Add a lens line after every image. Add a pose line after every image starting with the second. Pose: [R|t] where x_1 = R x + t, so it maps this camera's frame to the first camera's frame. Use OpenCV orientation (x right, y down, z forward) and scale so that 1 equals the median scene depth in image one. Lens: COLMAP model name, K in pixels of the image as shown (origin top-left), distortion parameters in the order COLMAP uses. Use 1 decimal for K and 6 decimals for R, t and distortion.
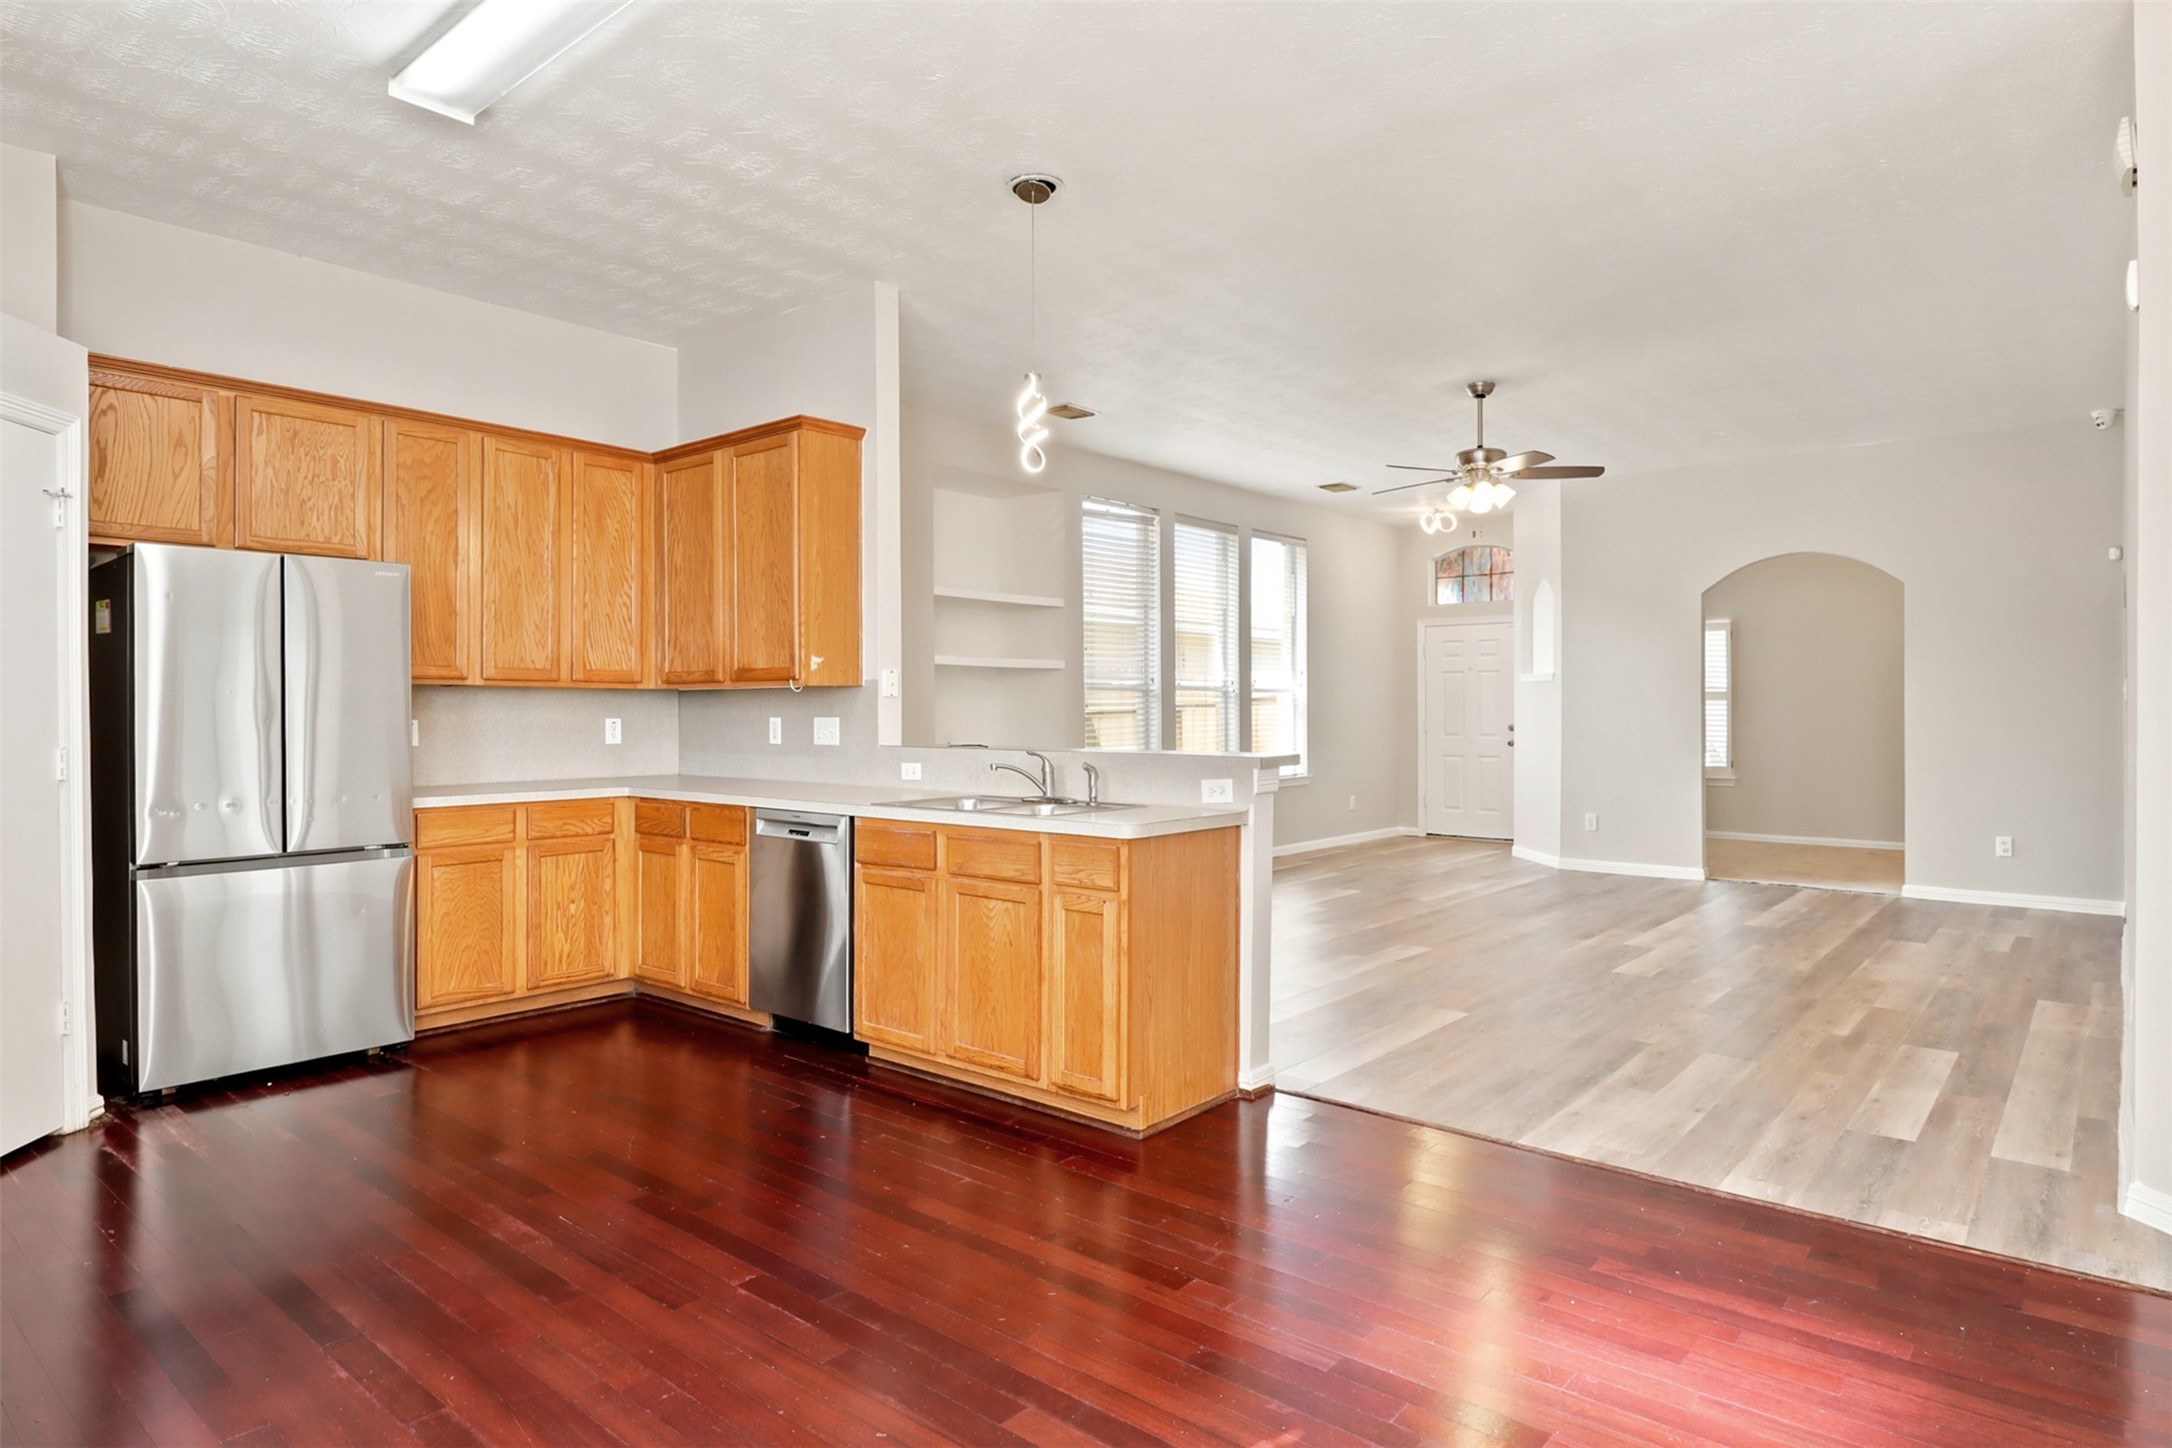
lens RADIAL K [[1229.0, 0, 1080.7], [0, 1229.0, 713.5], [0, 0, 1]] dist [0.003296, -0.000922]
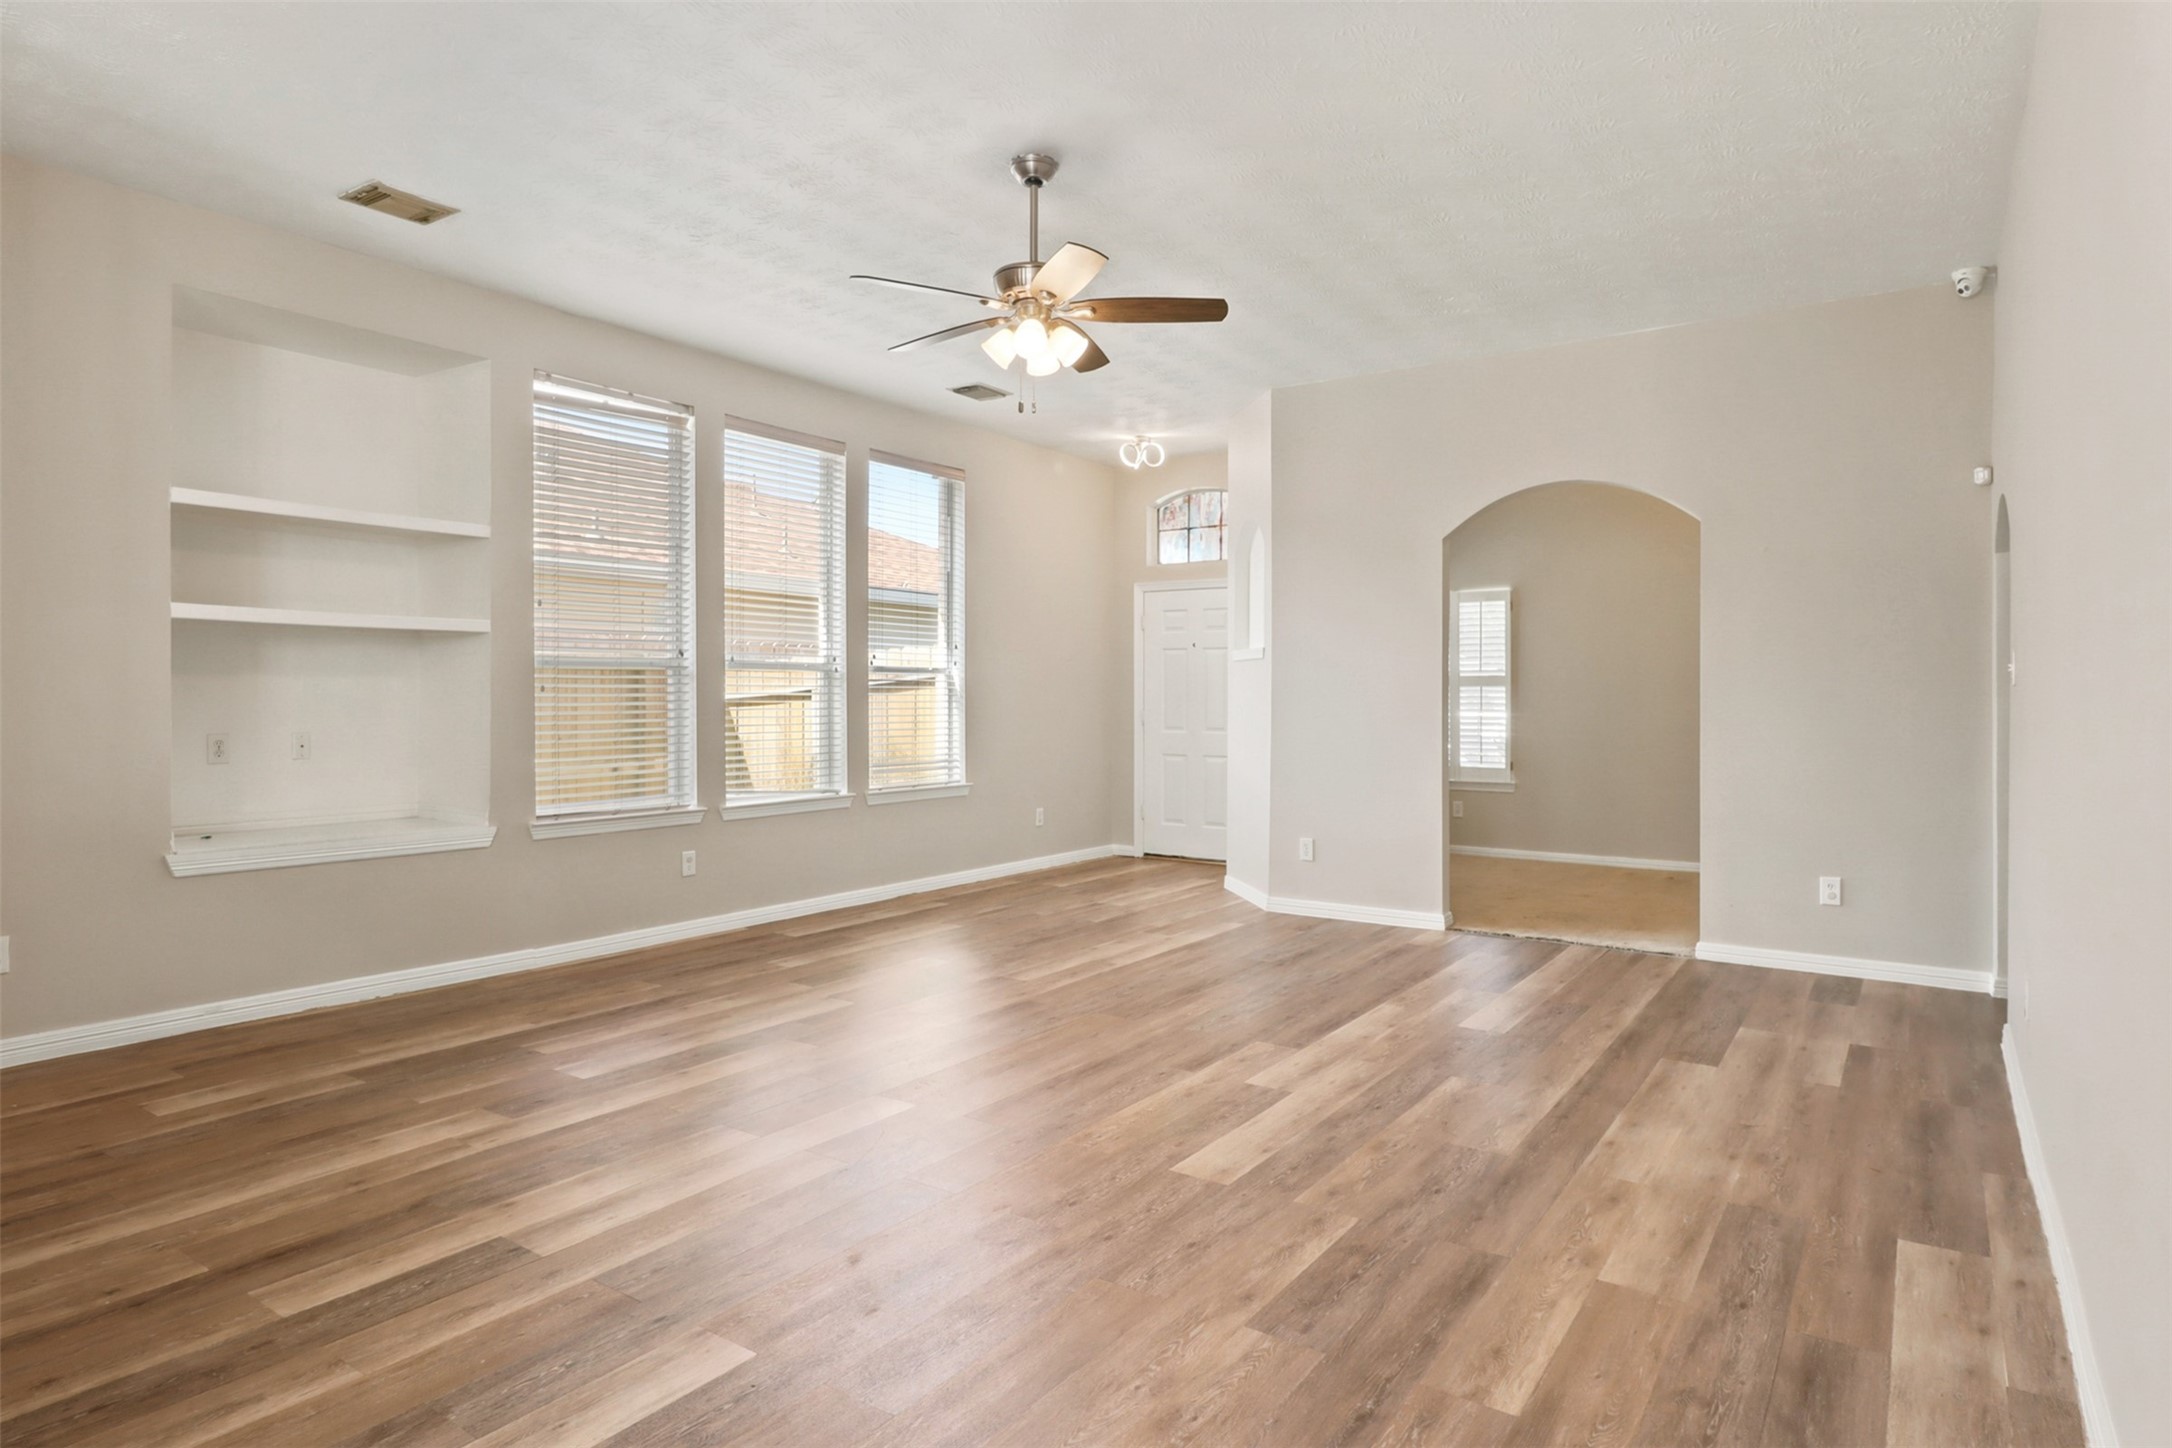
lens RADIAL K [[1224.9, 0, 1087.4], [0, 1224.9, 703.6], [0, 0, 1]] dist [0.018138, -0.000388]
pose [[0.994448, 0.002589, 0.105202, 0.211247], [-0.002843, 0.999993, 0.002261, -0.000653], [-0.105195, -0.002548, 0.994448, 0.286719]]
